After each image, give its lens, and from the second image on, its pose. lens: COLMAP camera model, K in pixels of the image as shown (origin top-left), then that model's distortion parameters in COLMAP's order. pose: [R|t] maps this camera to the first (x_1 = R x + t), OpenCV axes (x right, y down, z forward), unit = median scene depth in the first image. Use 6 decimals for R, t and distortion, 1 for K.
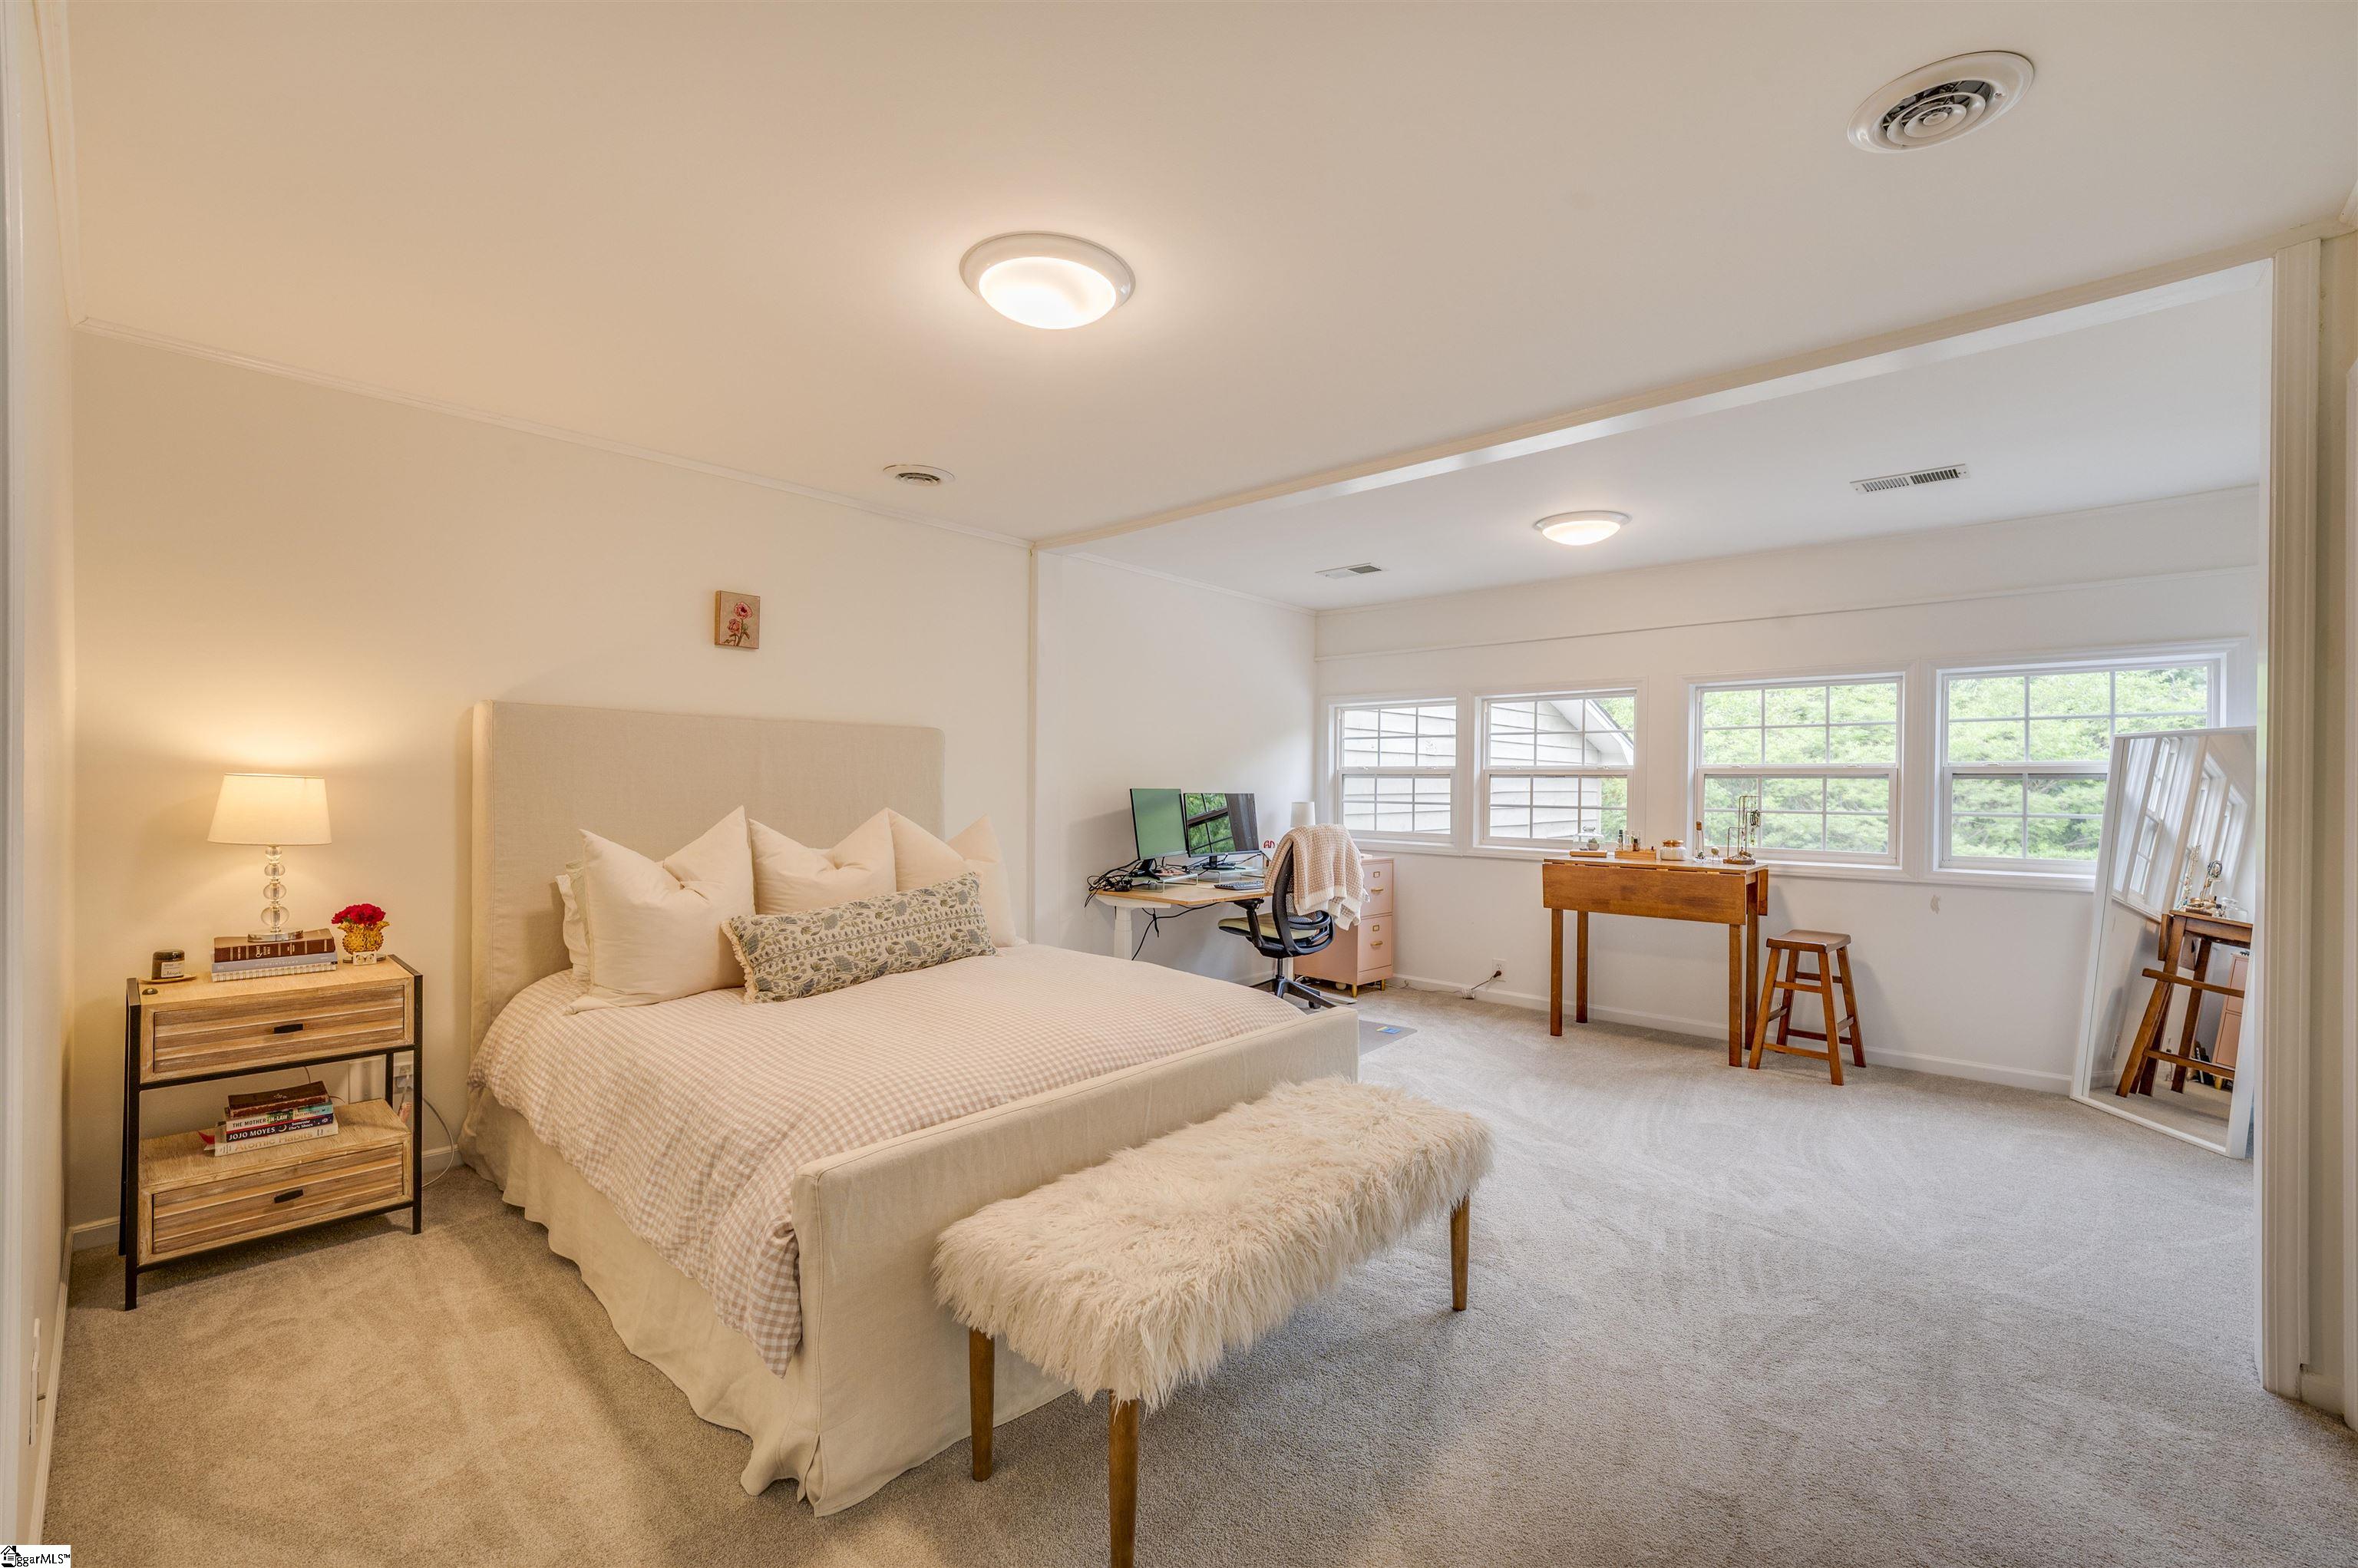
lens RADIAL K [[1016.6, 0, 1218.5], [0, 1016.6, 780.4], [0, 0, 1]] dist [-0.001267, -0.004828]
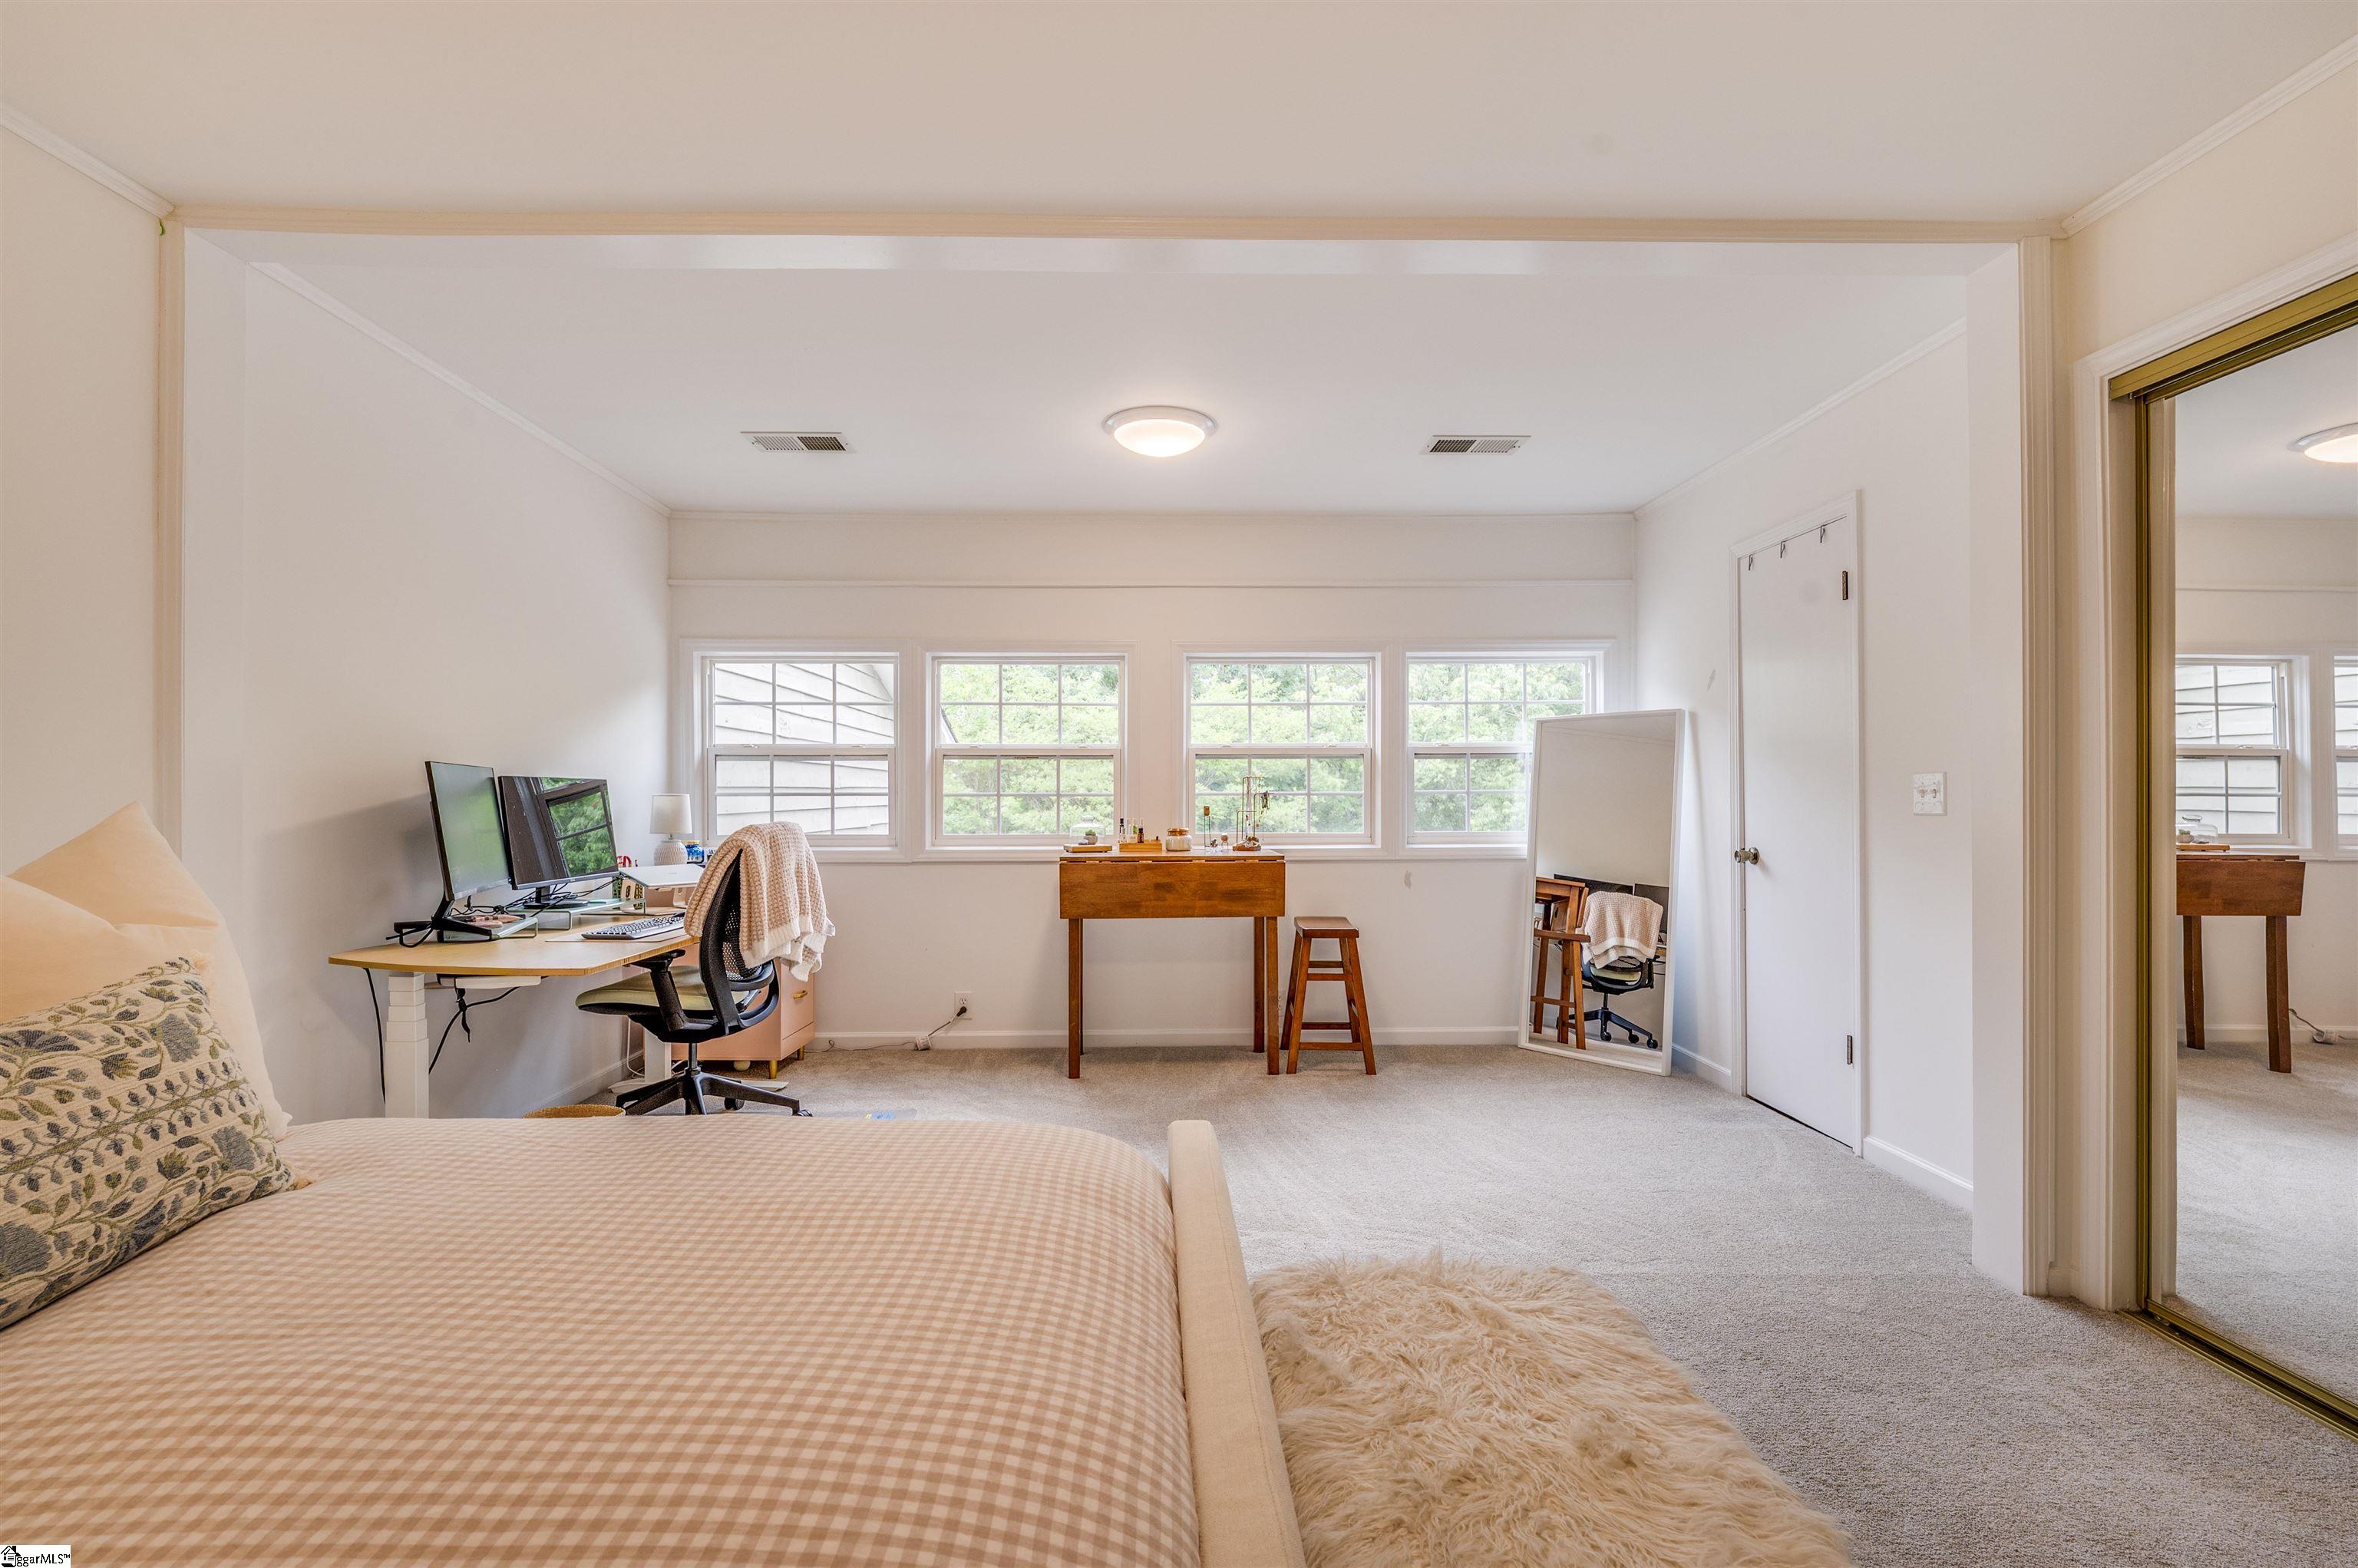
lens RADIAL K [[1035.4, 0, 1182.0], [0, 1035.4, 788.0], [0, 0, 1]] dist [-0.003180, -0.001248]
pose [[0.731864, -0.006827, 0.681416, -0.157616], [0.008675, 0.999962, 0.000701, 0.023742], [-0.681395, 0.005398, 0.731896, 0.347383]]
